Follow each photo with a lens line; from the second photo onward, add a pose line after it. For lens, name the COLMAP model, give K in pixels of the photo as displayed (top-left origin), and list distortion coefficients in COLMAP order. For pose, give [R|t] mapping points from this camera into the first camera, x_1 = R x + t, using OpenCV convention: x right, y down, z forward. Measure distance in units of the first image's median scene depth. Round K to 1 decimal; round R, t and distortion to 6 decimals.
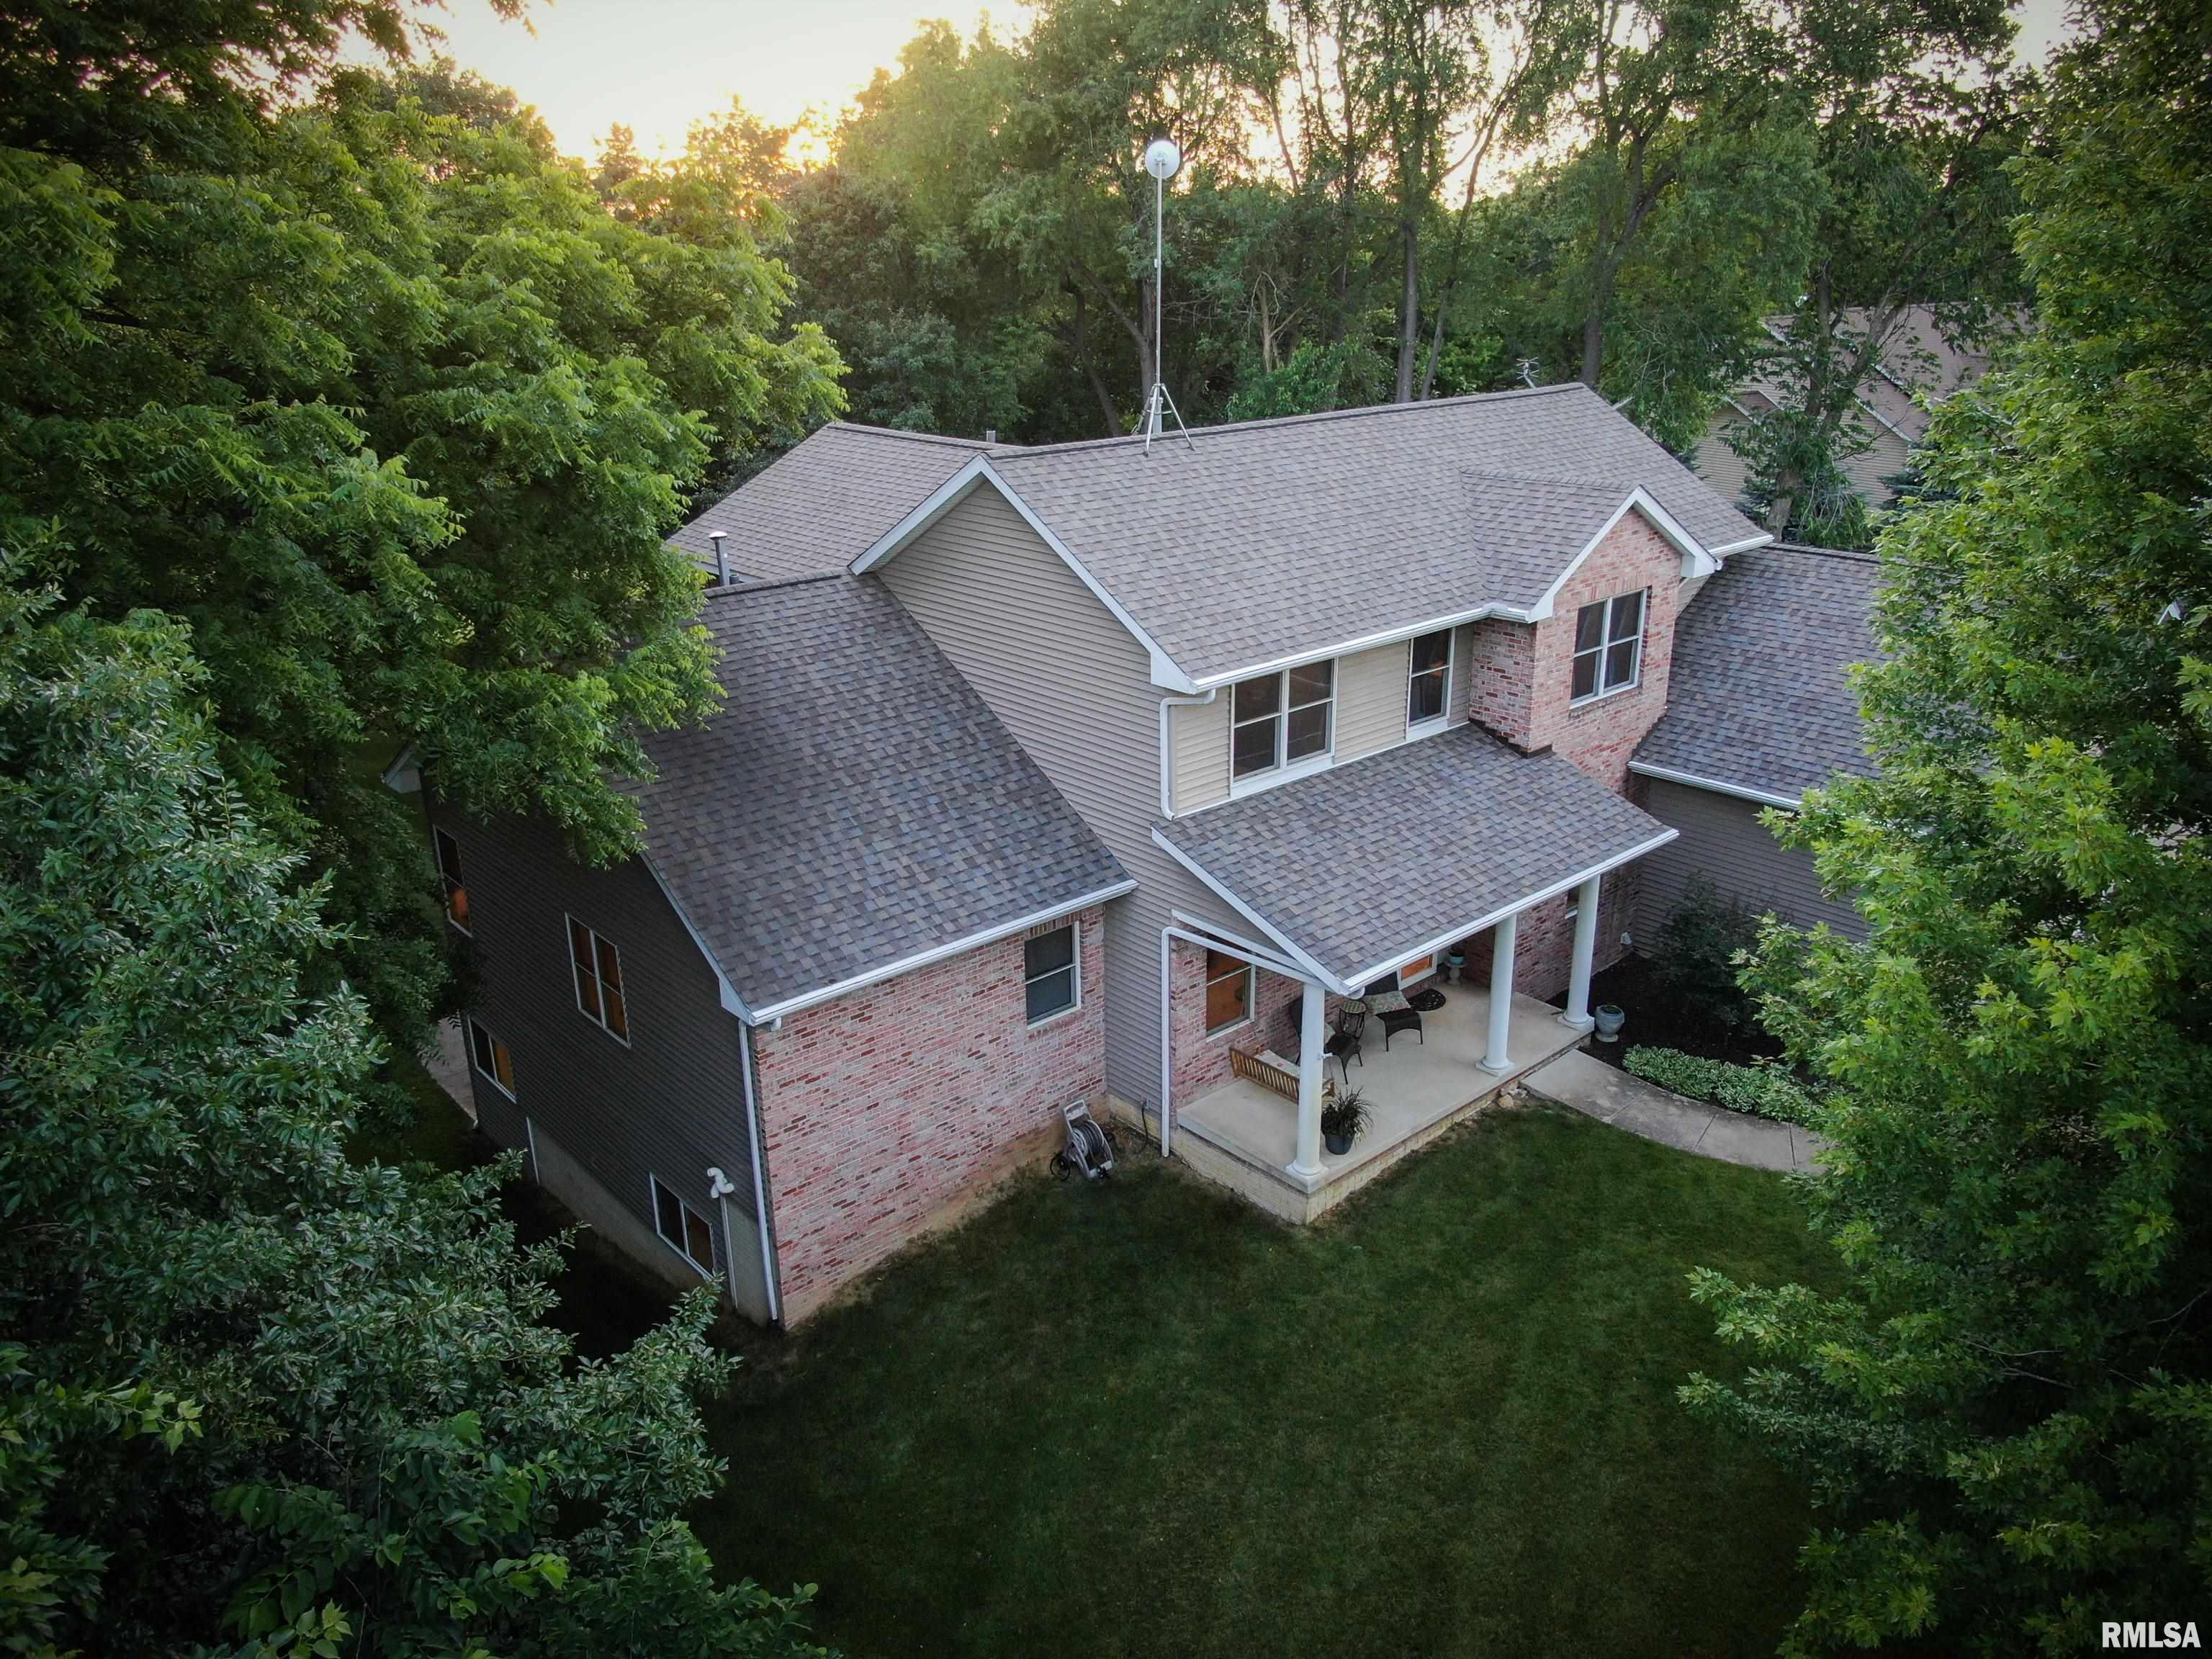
lens RADIAL K [[1633.7, 0, 1106.0], [0, 1633.7, 829.5], [0, 0, 1]] dist [-0.010286, -0.001398]
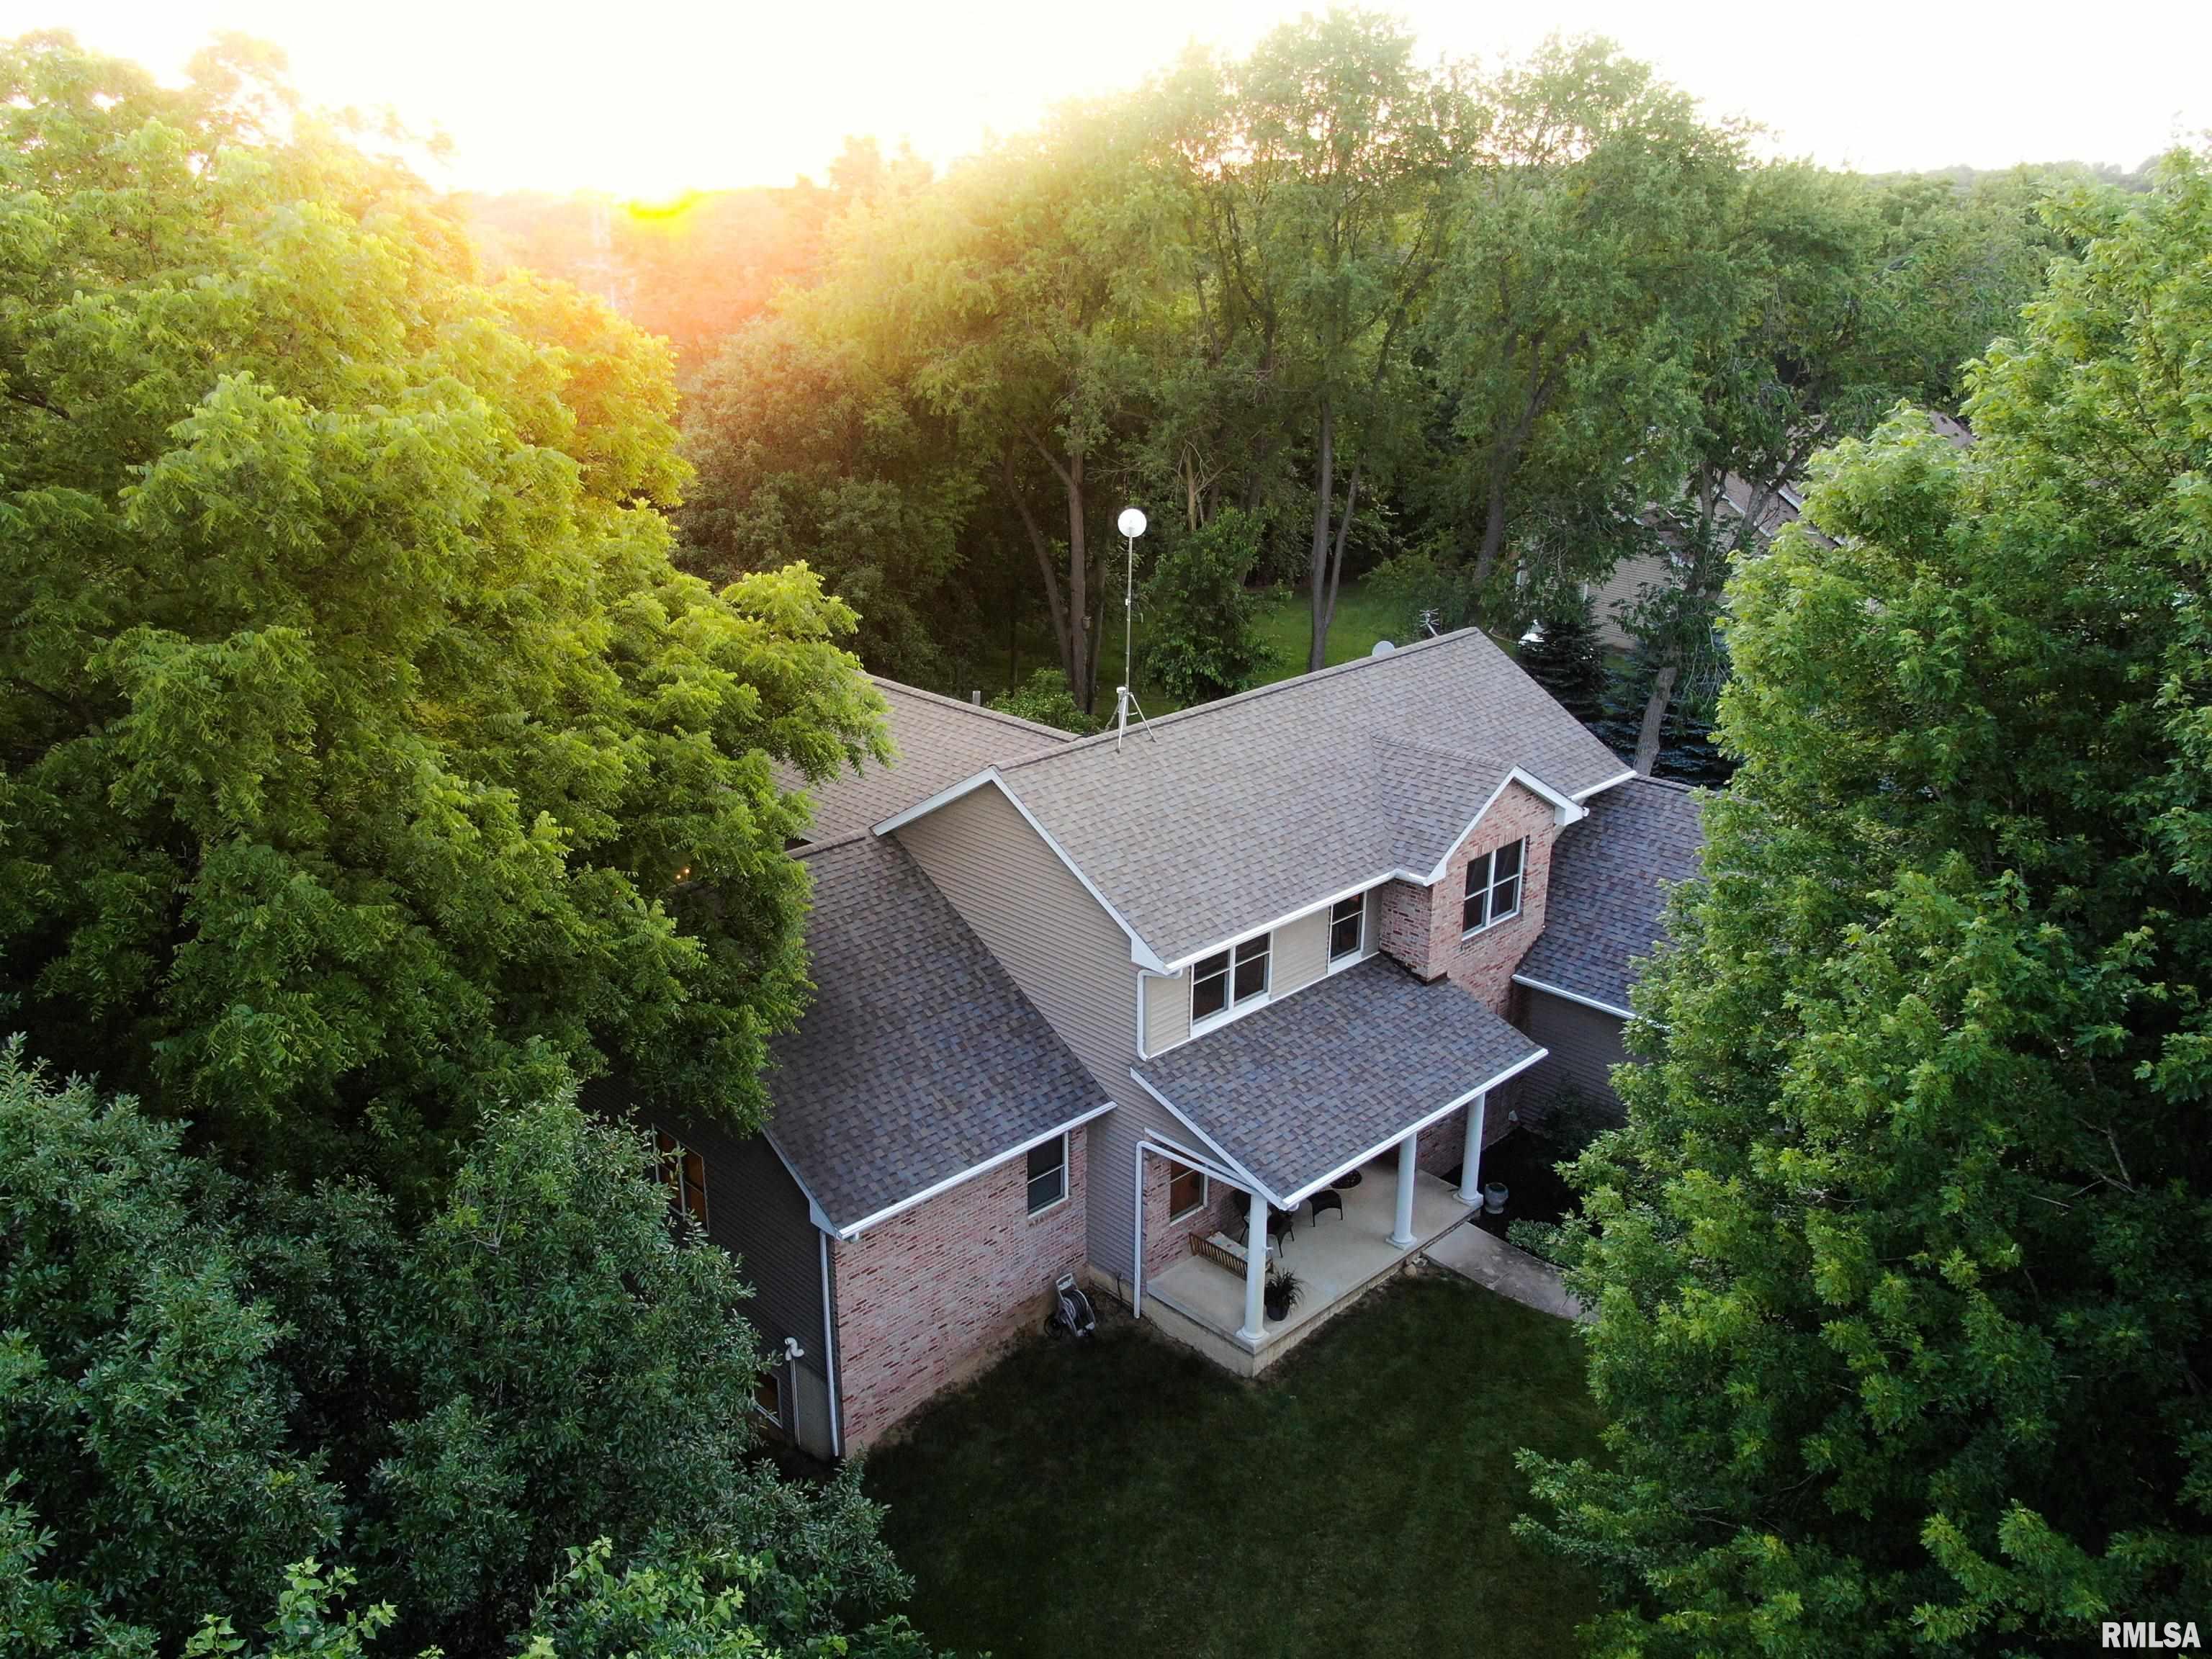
lens RADIAL K [[1785.5, 0, 1007.5], [0, 1785.5, 831.9], [0, 0, 1]] dist [-0.009595, -0.003856]
pose [[0.999958, -0.003438, 0.008512, -0.074524], [0.003536, 0.999928, -0.011510, -0.159069], [-0.008472, 0.011540, 0.999898, -0.372239]]
